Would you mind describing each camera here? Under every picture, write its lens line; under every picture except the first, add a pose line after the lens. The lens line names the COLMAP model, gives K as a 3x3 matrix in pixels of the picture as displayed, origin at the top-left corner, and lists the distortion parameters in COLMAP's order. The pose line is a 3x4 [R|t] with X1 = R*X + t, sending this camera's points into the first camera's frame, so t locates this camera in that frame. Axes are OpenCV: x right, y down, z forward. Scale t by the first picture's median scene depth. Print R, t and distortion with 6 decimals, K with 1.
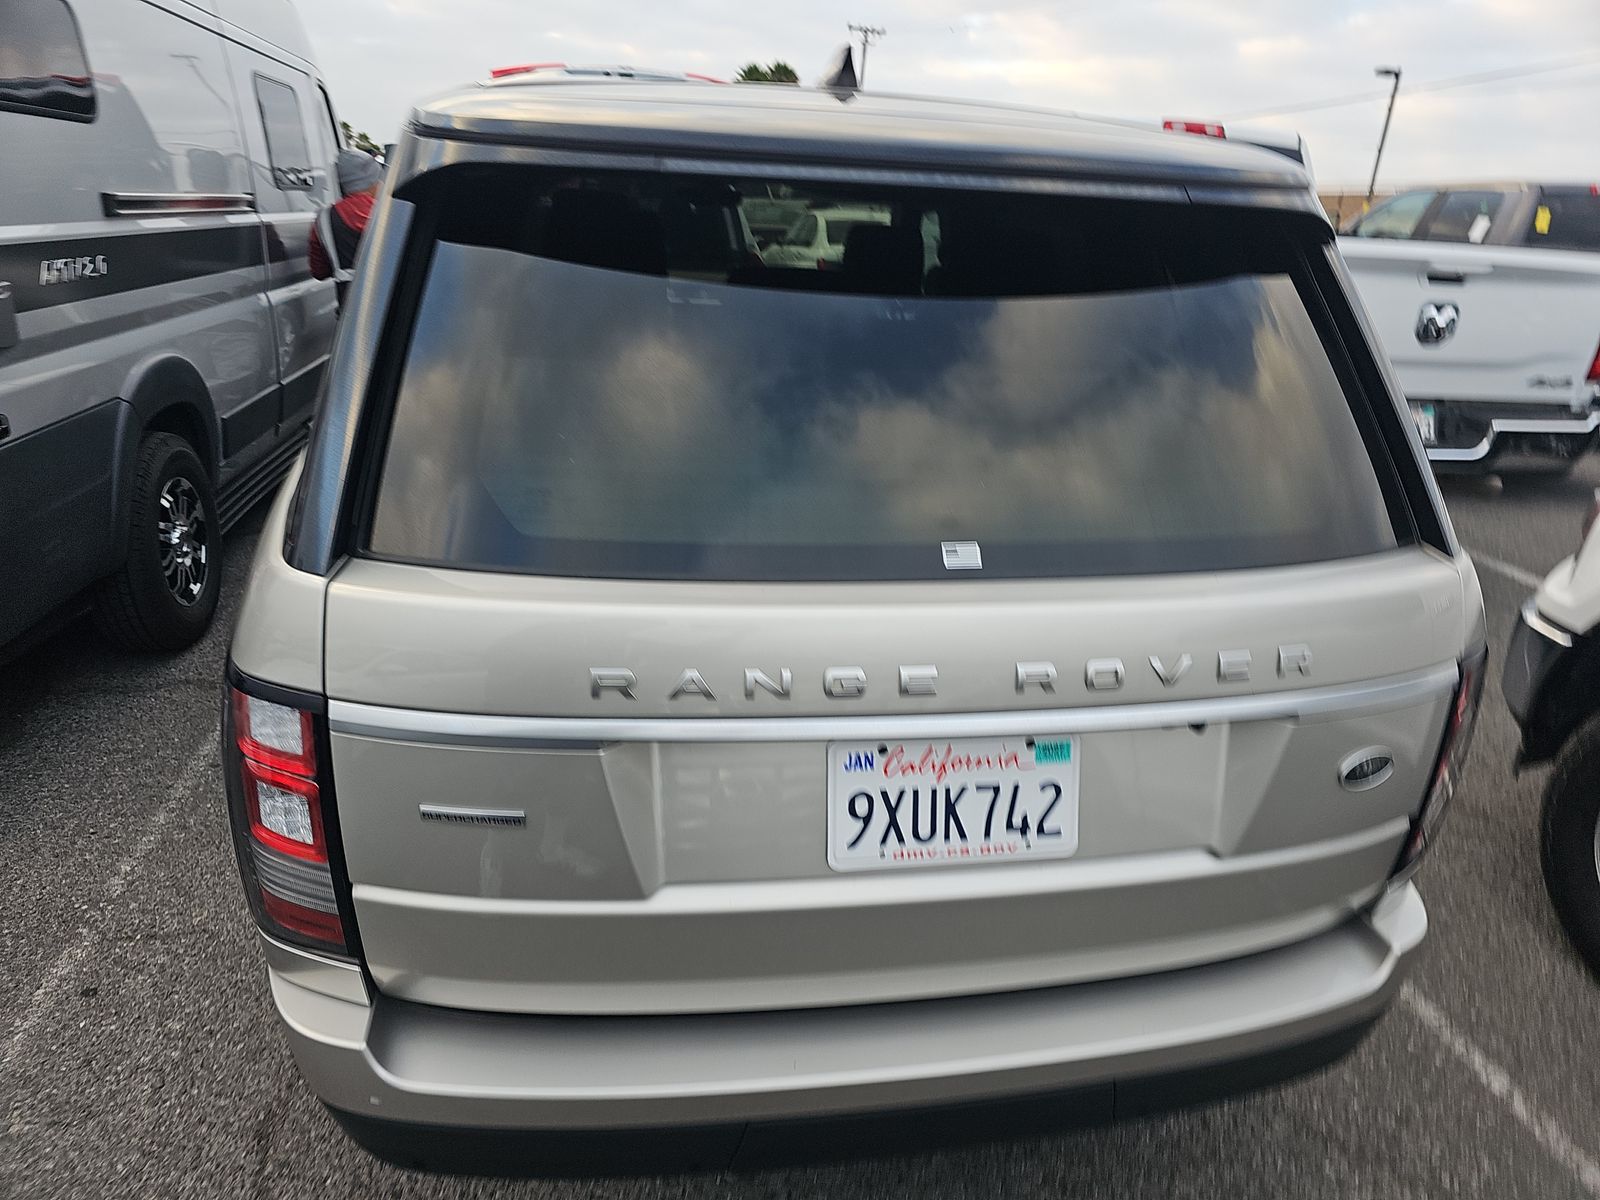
lens RADIAL K [[1048.3, 0, 800.0], [0, 1048.3, 600.0], [0, 0, 1]] dist [0.057581, -0.000465]
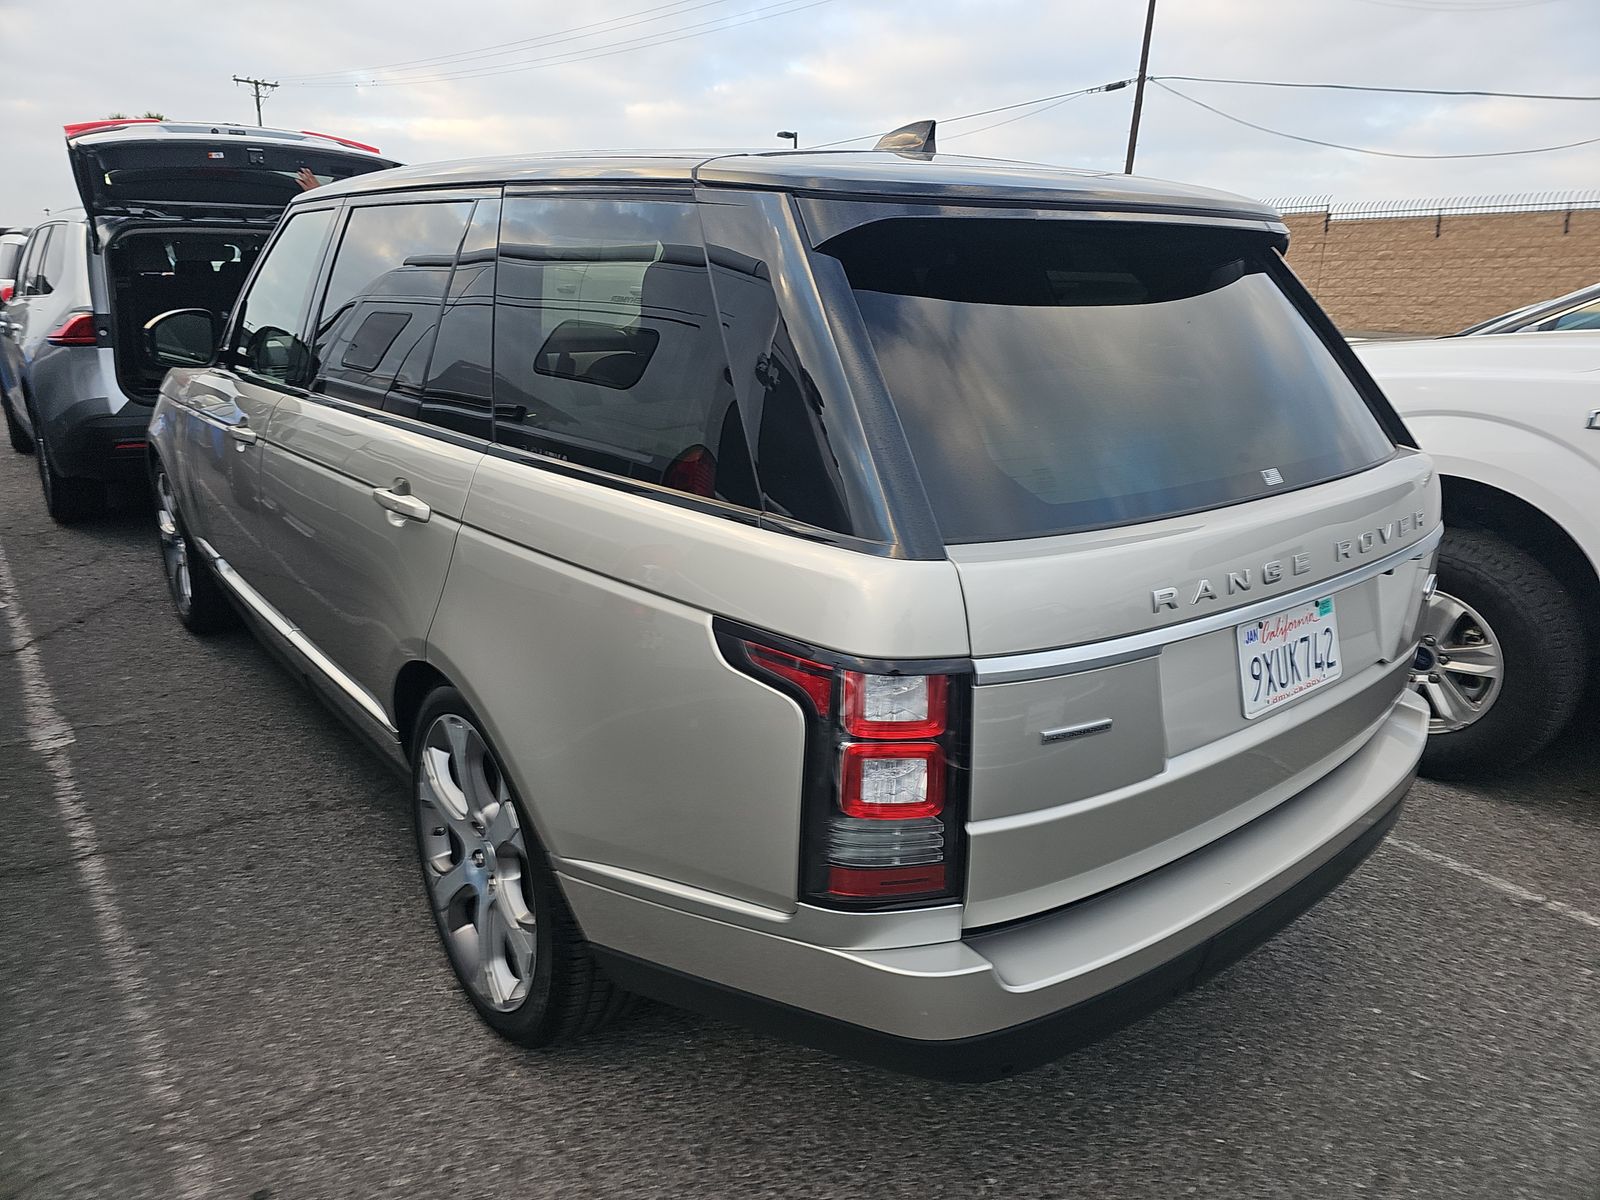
lens RADIAL K [[1070.9, 0, 800.0], [0, 1070.9, 600.0], [0, 0, 1]] dist [0.019625, -0.002099]
pose [[0.890470, -0.189741, 0.413595, -1.013195], [0.209404, 0.977827, -0.002258, -0.010053], [-0.403996, 0.088619, 0.910458, -0.029660]]
